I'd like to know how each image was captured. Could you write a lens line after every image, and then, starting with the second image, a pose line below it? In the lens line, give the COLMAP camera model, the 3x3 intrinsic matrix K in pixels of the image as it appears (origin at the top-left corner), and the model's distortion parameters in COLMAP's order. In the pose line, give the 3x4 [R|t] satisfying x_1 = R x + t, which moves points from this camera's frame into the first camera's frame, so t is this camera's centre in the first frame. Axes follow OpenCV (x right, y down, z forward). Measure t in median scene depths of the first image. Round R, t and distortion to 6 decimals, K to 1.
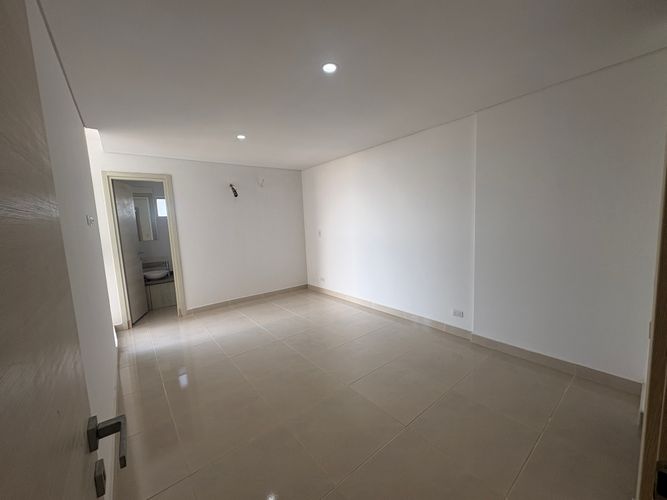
lens RADIAL K [[267.0, 0, 333.5], [0, 267.0, 250.0], [0, 0, 1]] dist [-0.000386, -0.000142]
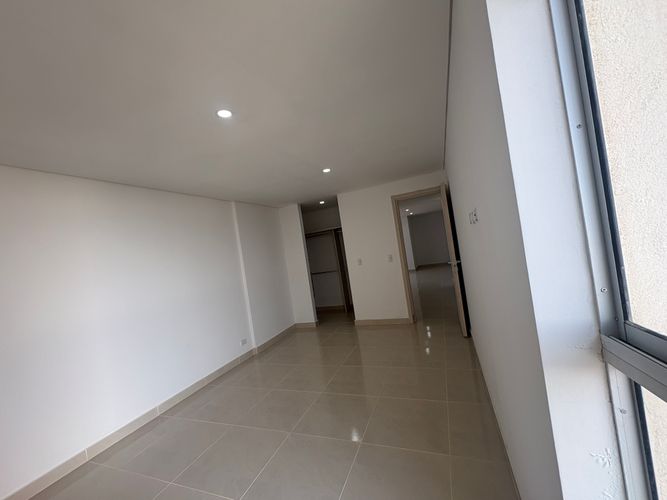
lens RADIAL K [[267.0, 0, 333.5], [0, 267.0, 250.0], [0, 0, 1]] dist [-0.000386, -0.000142]
pose [[-0.506821, 0.134509, 0.851493, -0.853073], [0.262651, 0.964883, 0.003912, -0.079044], [-0.821065, 0.225628, -0.524352, 1.120141]]
